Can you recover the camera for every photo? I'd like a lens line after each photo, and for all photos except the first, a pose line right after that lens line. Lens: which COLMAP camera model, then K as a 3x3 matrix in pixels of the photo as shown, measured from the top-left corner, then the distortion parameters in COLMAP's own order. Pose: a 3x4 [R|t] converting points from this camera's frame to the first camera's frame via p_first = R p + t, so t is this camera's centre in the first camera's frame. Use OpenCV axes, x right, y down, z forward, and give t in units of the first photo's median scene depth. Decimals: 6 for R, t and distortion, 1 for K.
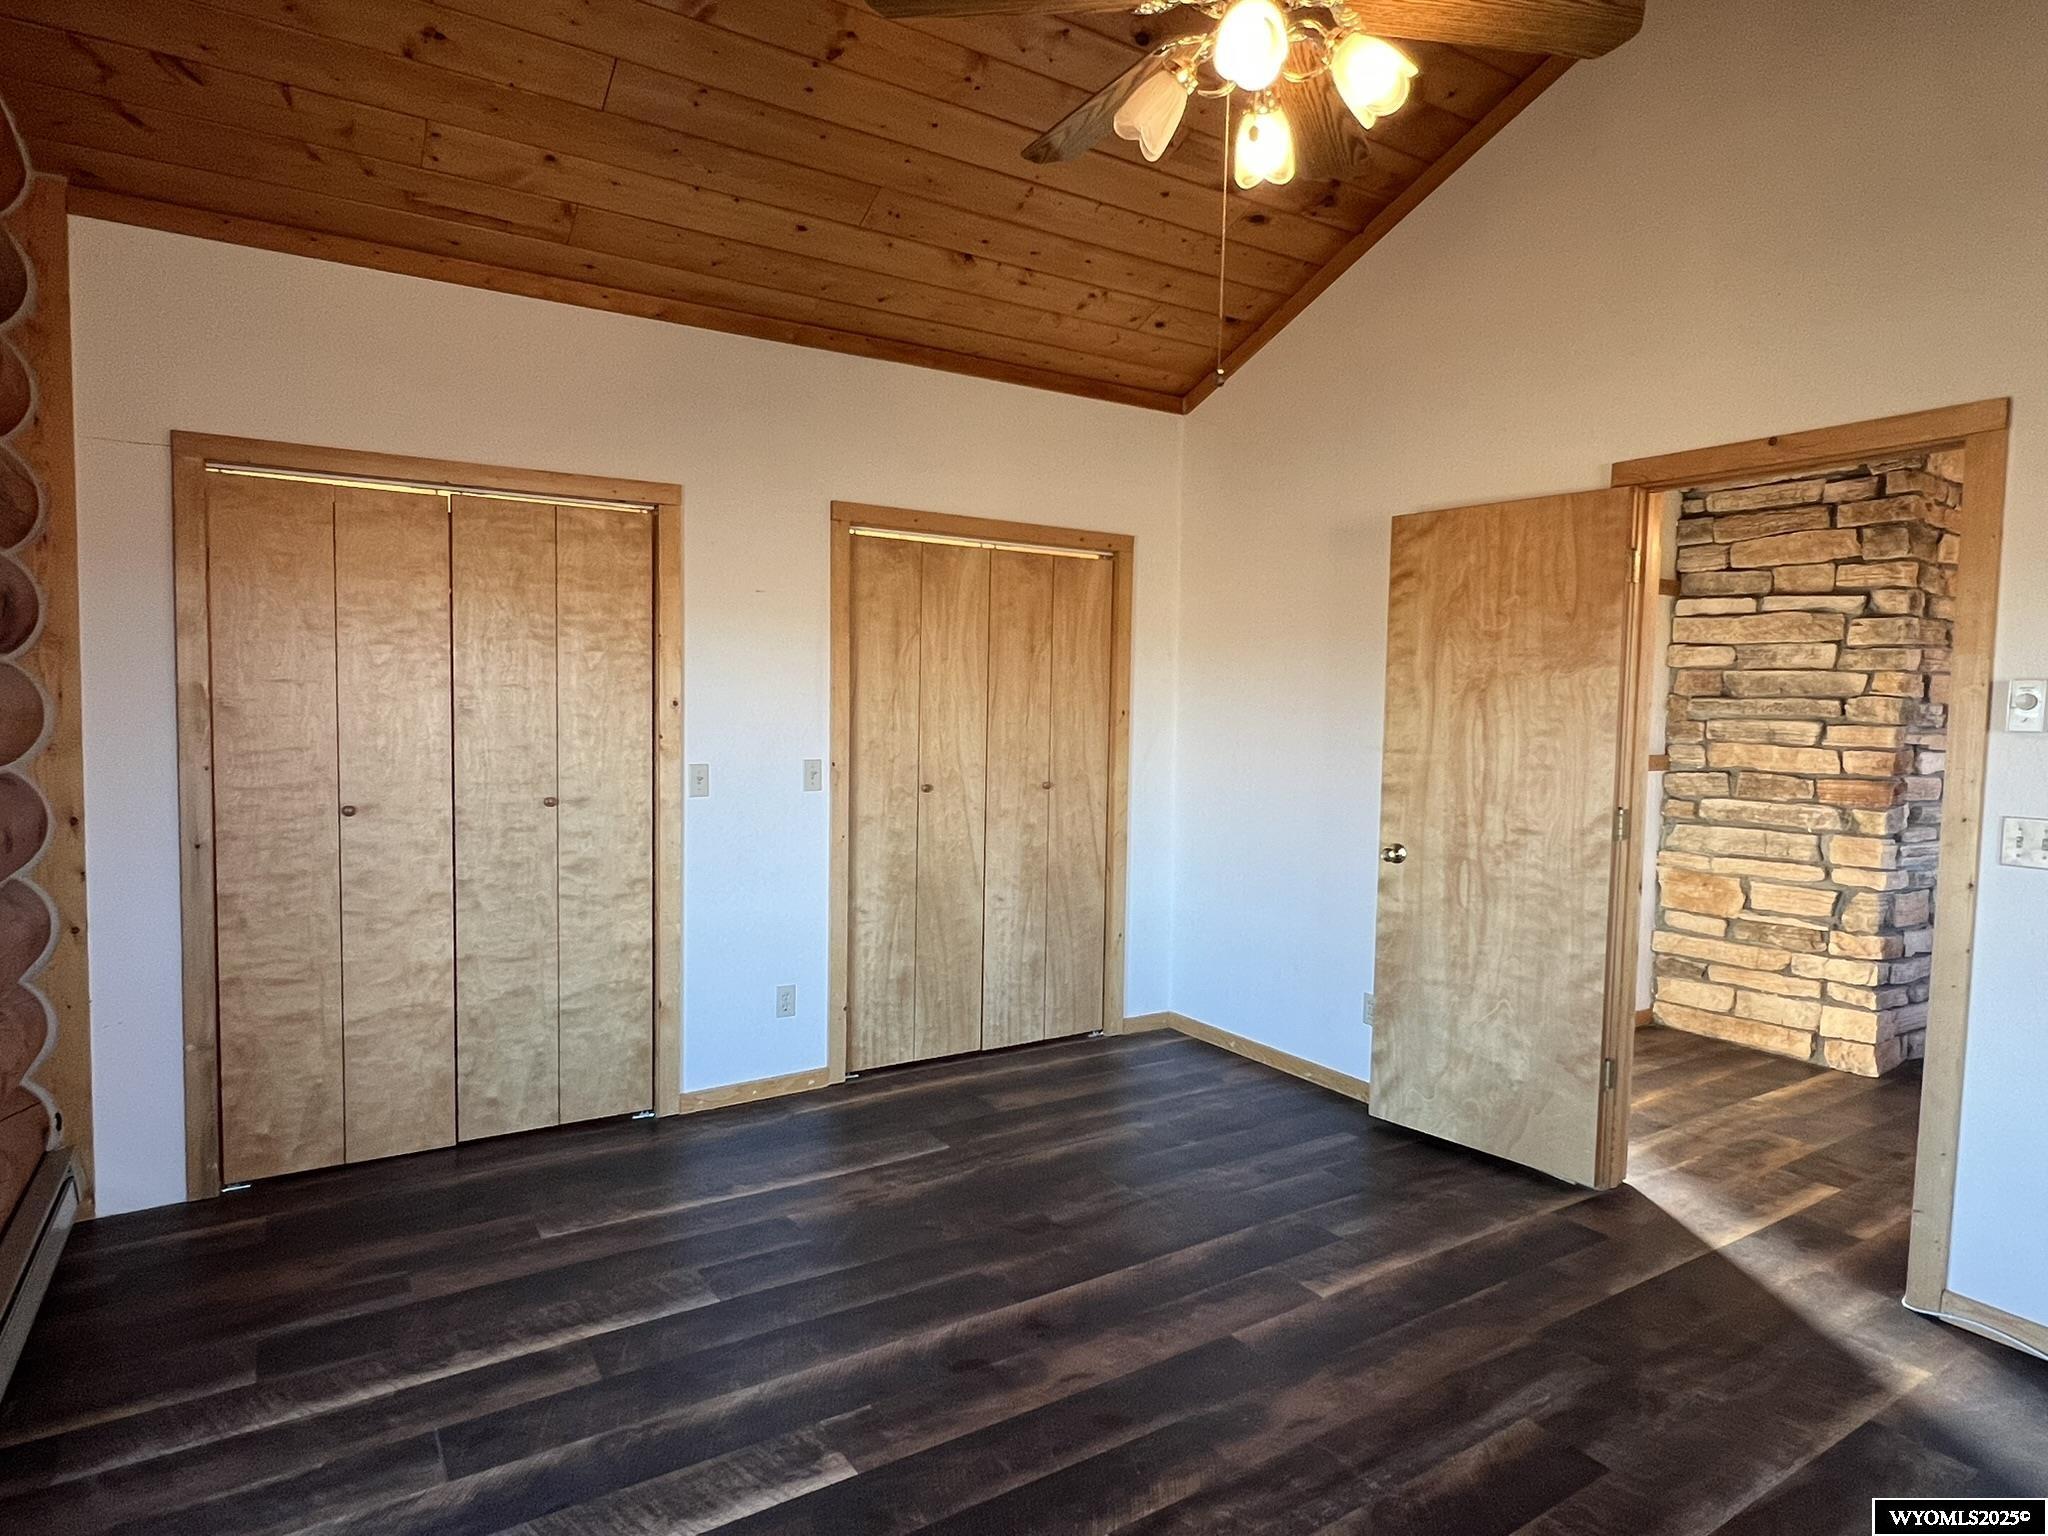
lens RADIAL K [[1154.8, 0, 1024.0], [0, 1154.8, 768.0], [0, 0, 1]] dist [-0.001272, 0.000784]
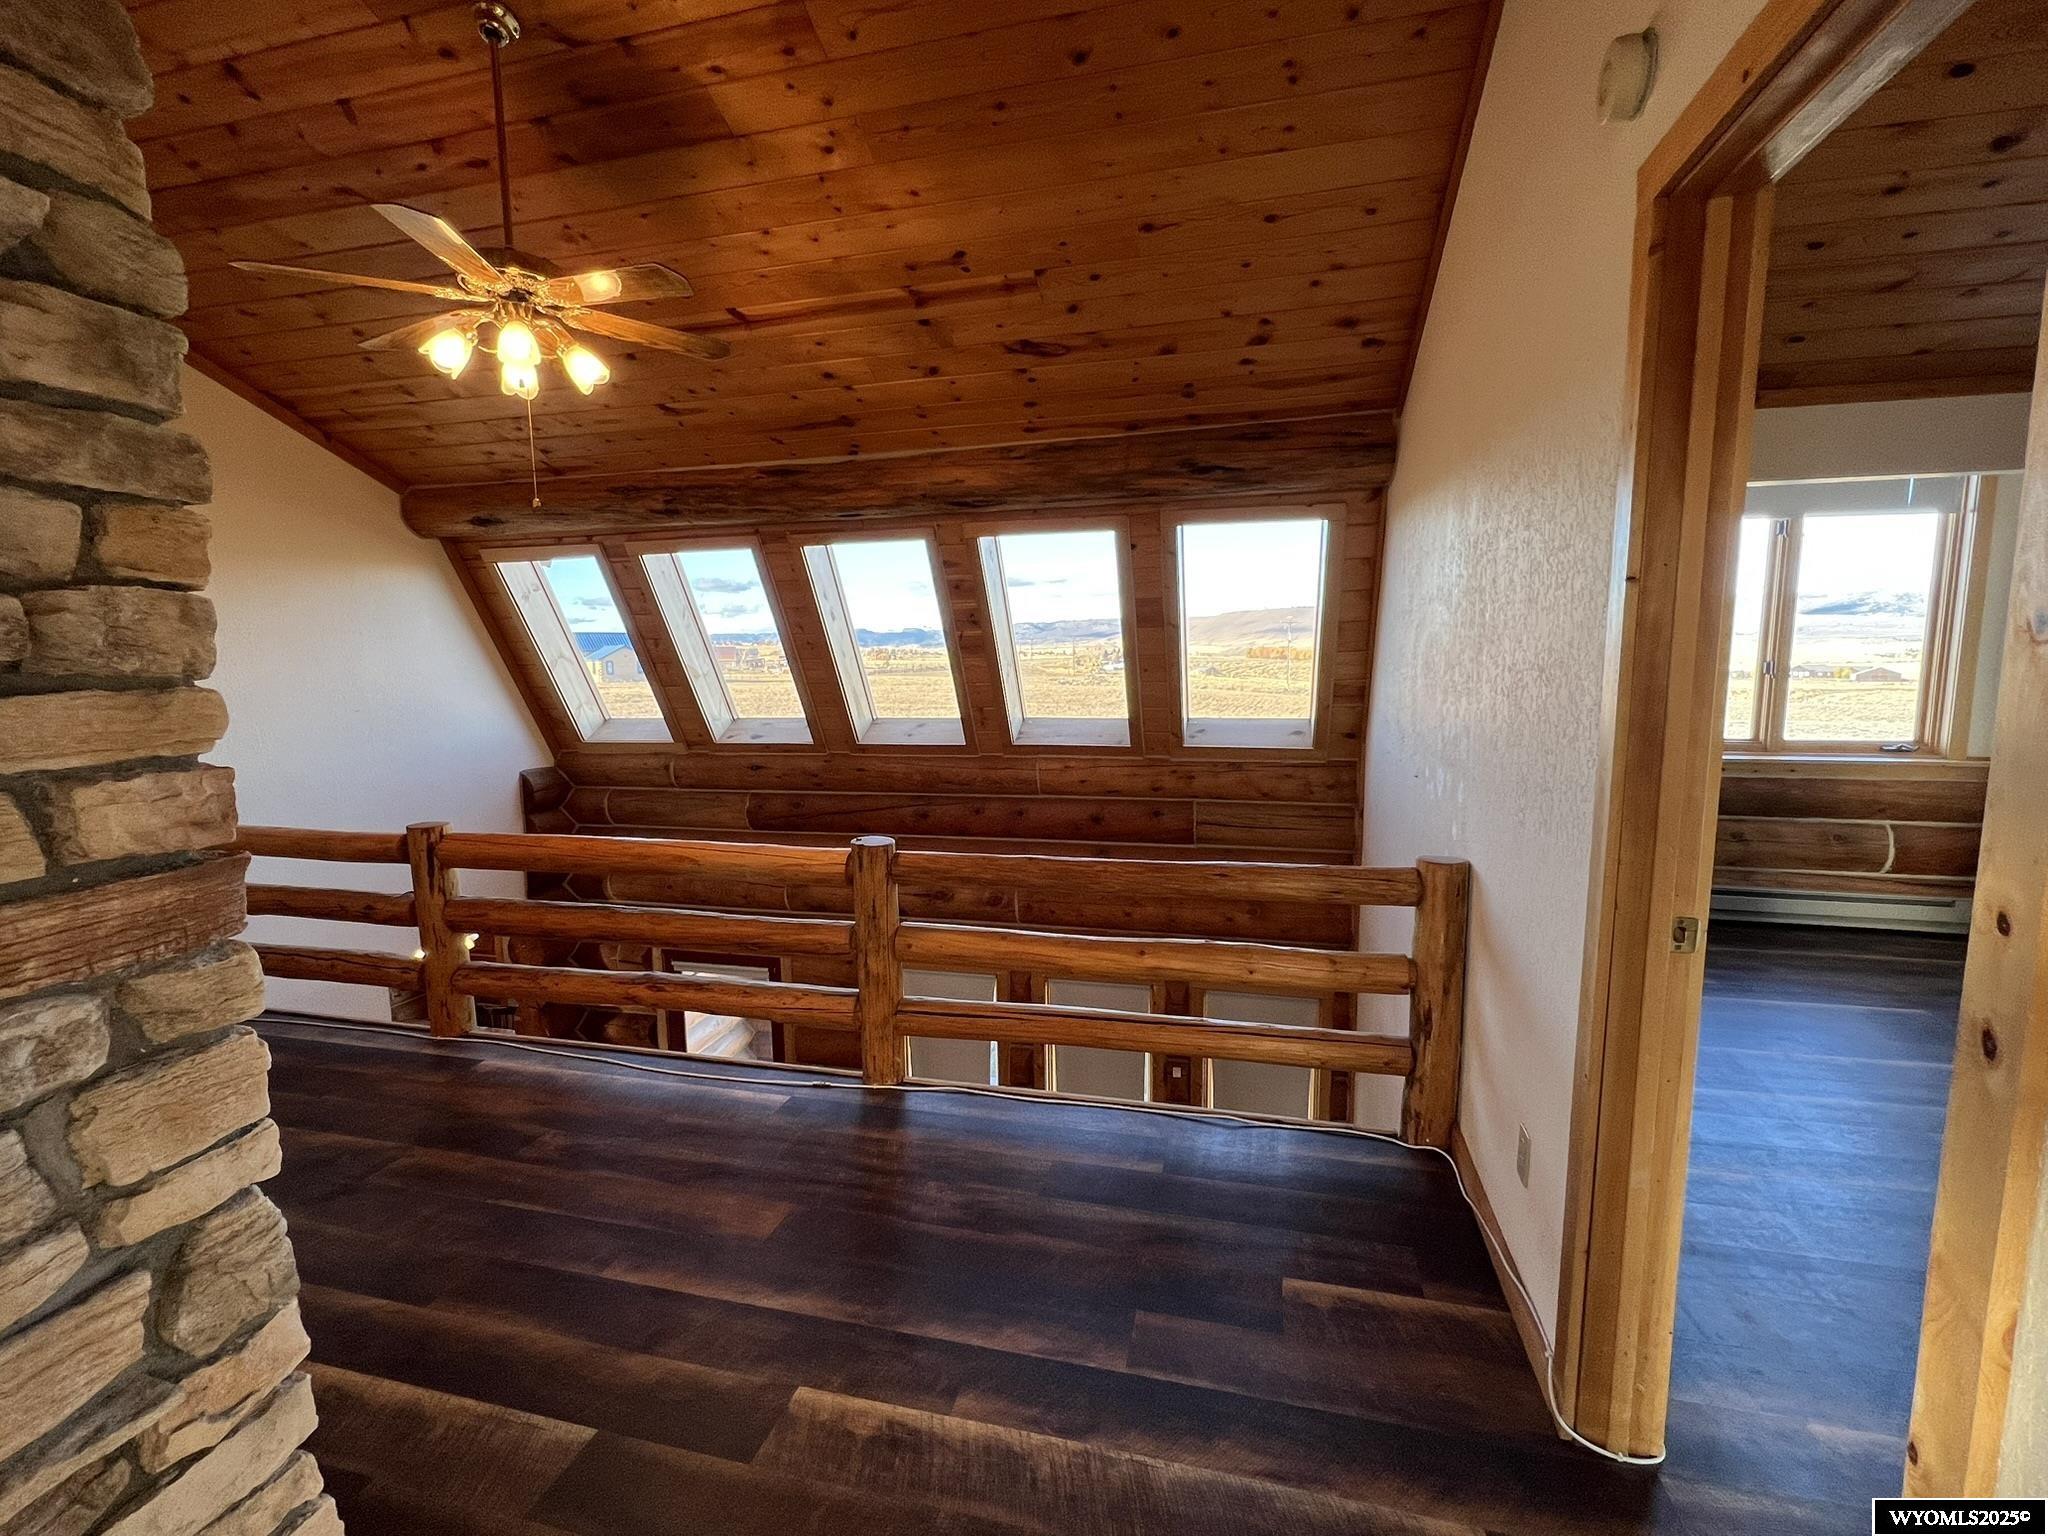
lens RADIAL K [[899.6, 0, 1018.9], [0, 899.6, 767.8], [0, 0, 1]] dist [-0.002084, -0.000406]
pose [[-0.686727, -0.096742, 0.720449, 0.404634], [0.046834, 0.983157, 0.176660, -0.045979], [-0.725405, 0.155058, -0.670630, 0.977634]]
